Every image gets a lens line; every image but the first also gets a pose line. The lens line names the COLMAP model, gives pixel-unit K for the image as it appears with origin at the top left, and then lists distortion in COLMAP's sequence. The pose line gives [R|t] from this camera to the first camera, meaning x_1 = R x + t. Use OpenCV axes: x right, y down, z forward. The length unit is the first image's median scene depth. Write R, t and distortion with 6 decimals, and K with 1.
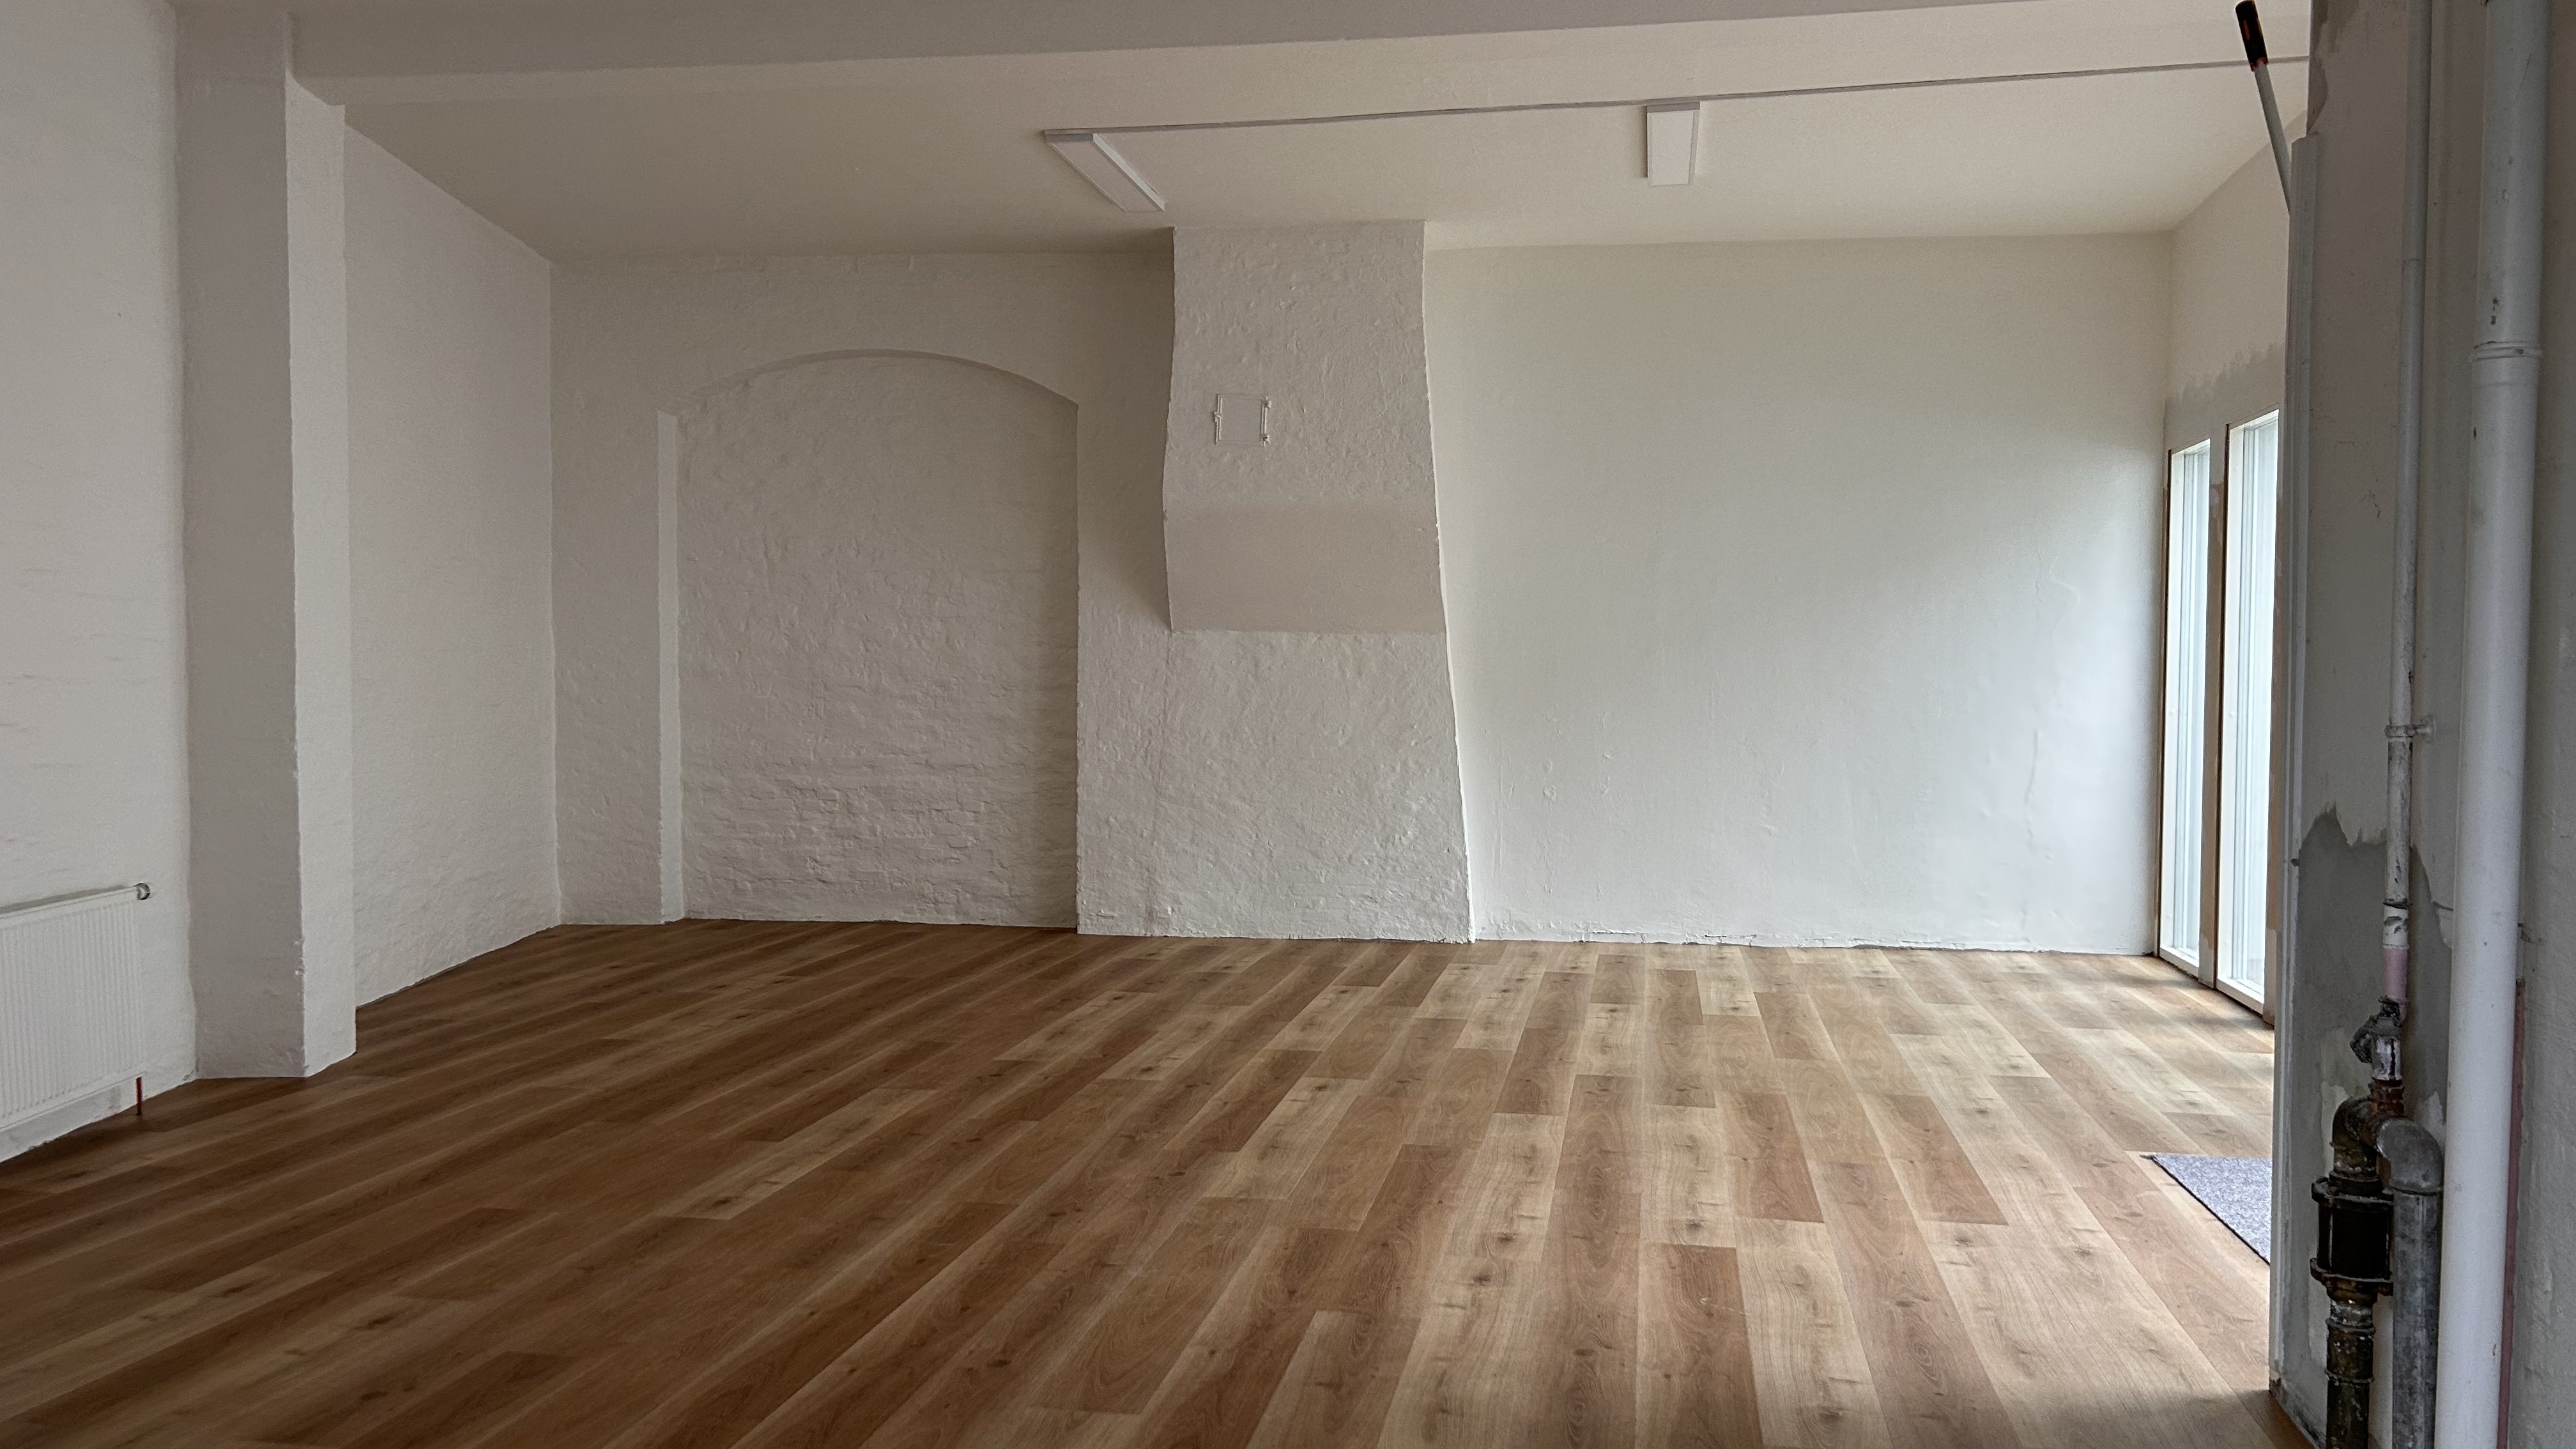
lens RADIAL K [[1970.5, 0, 1288.0], [0, 1970.5, 724.5], [0, 0, 1]] dist [0.124380, -0.000843]
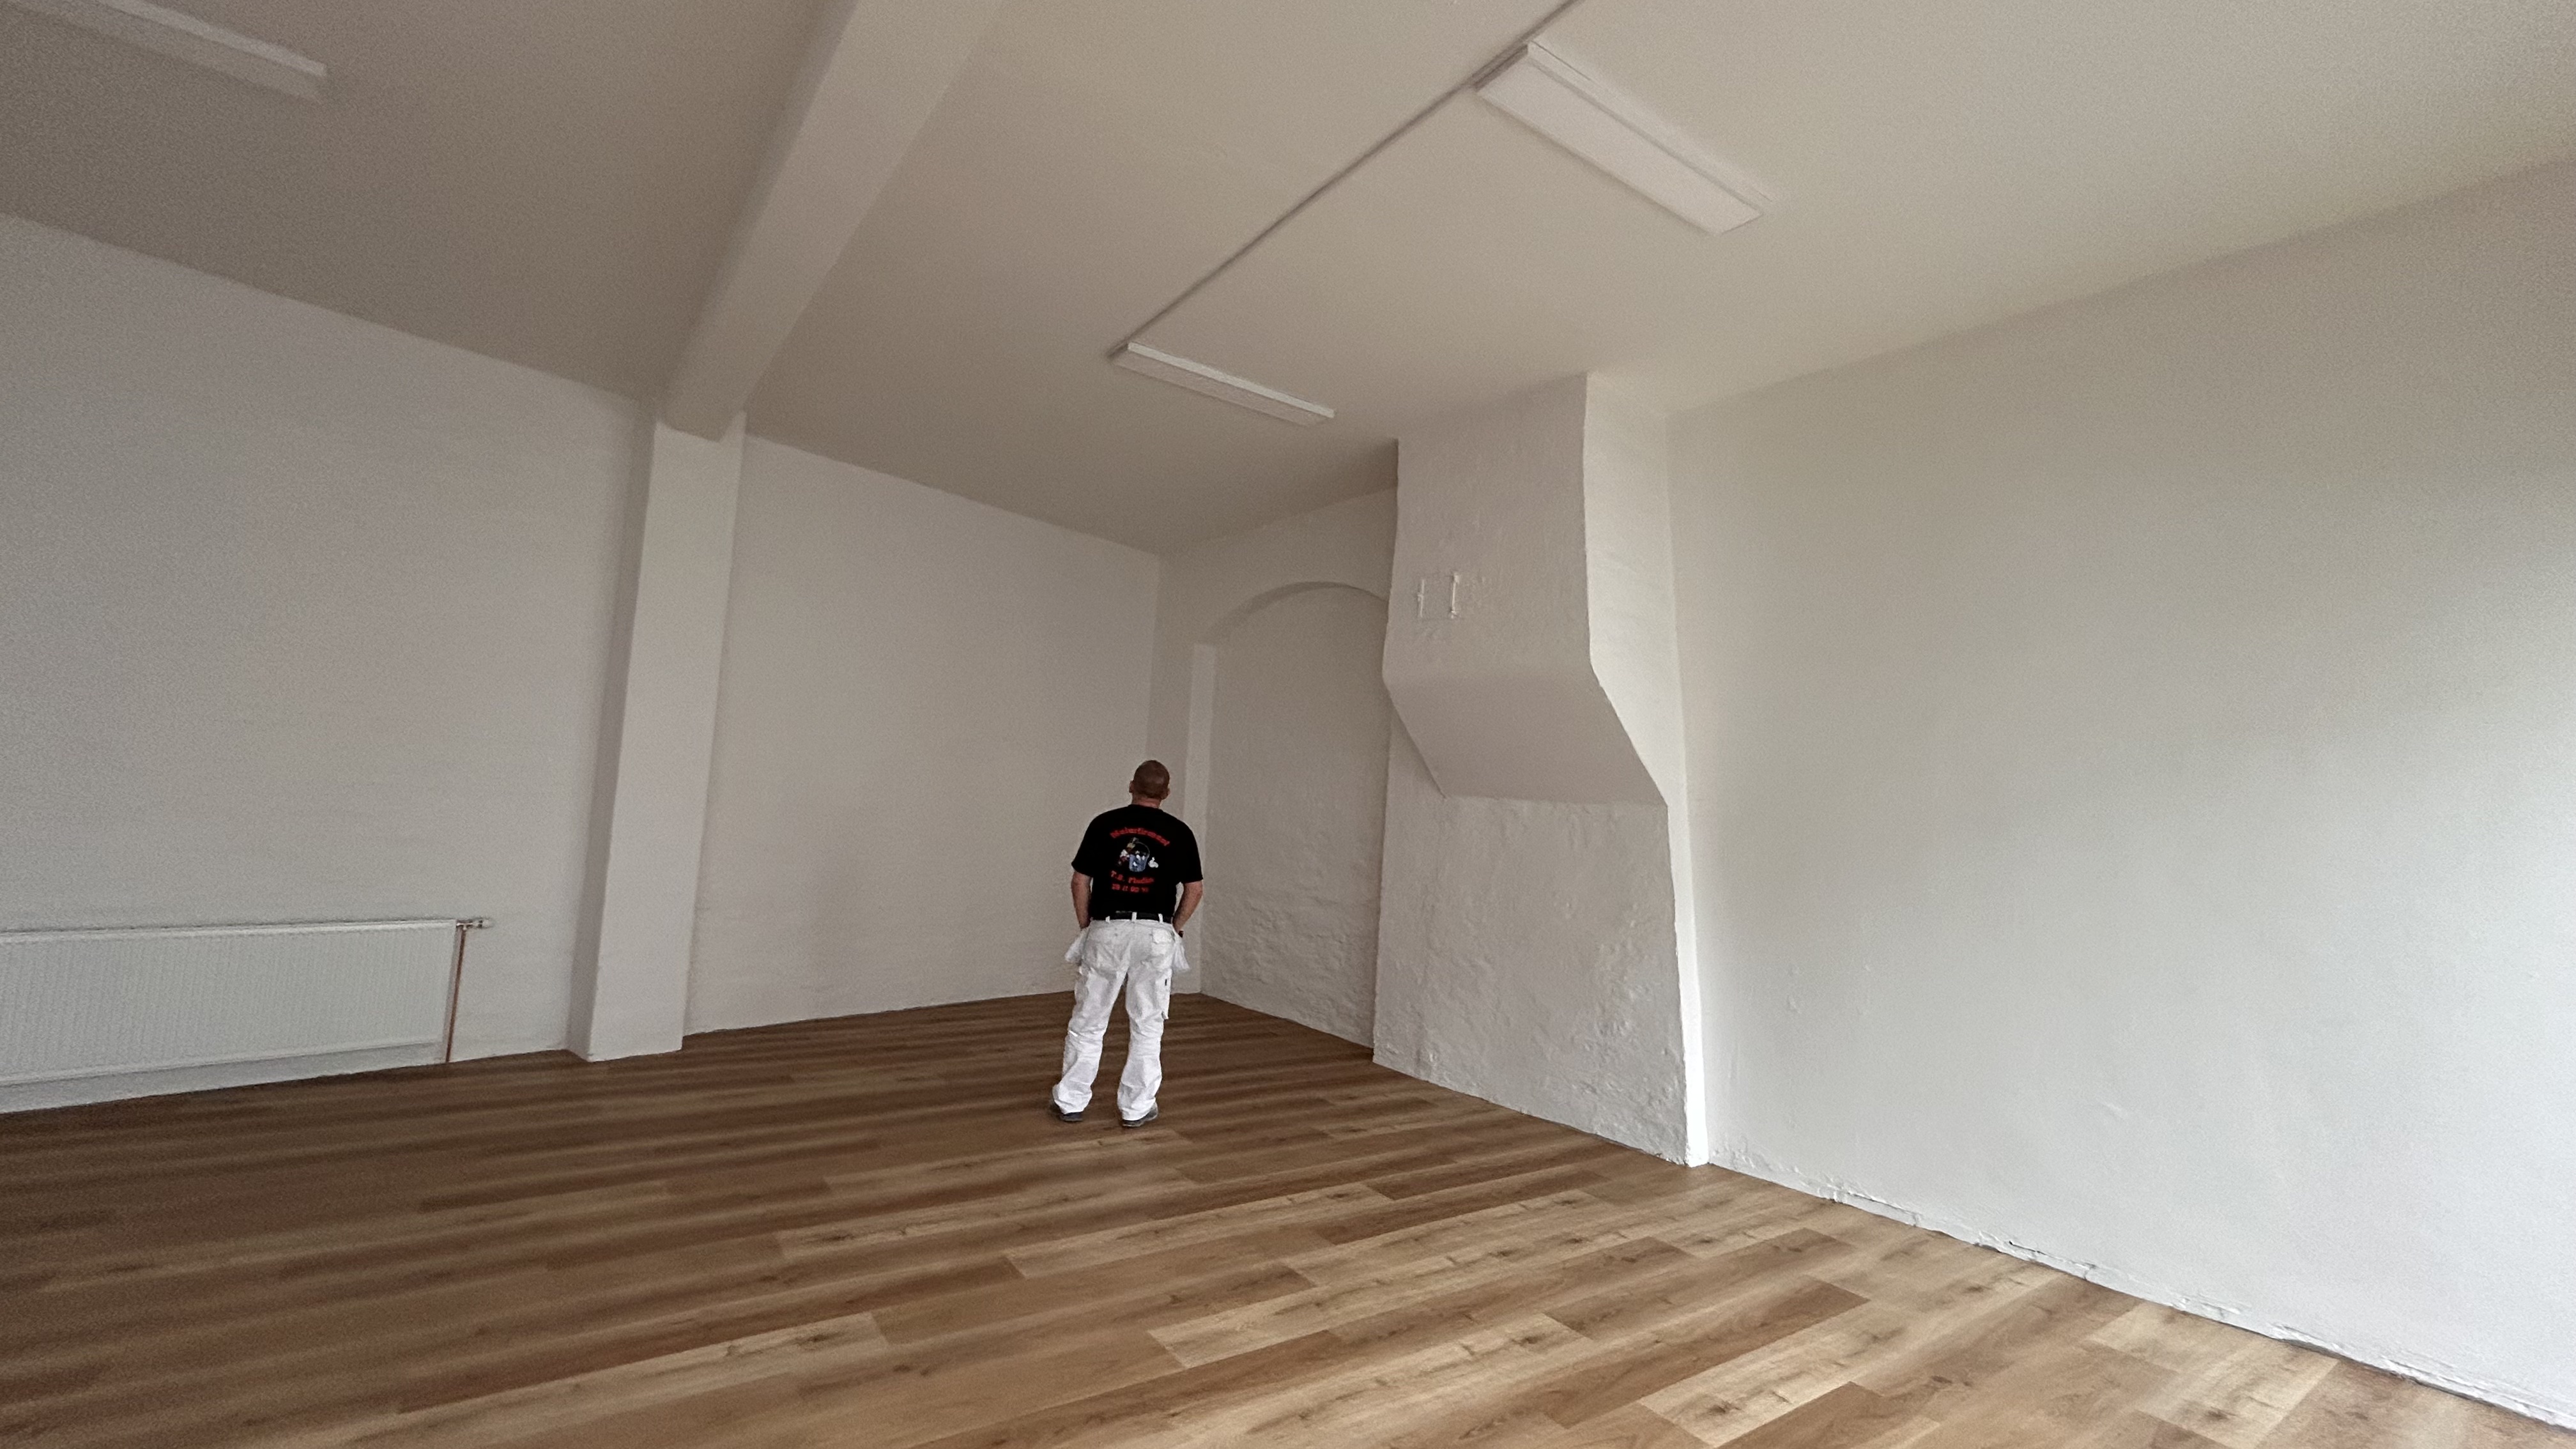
lens RADIAL K [[1057.6, 0, 1287.4], [0, 1057.6, 691.8], [0, 0, 1]] dist [0.000290, 0.000114]
pose [[0.711399, -0.041878, -0.701539, 0.299243], [-0.072964, 0.988428, -0.132993, -0.020451], [0.698990, 0.145798, 0.700111, 0.518619]]
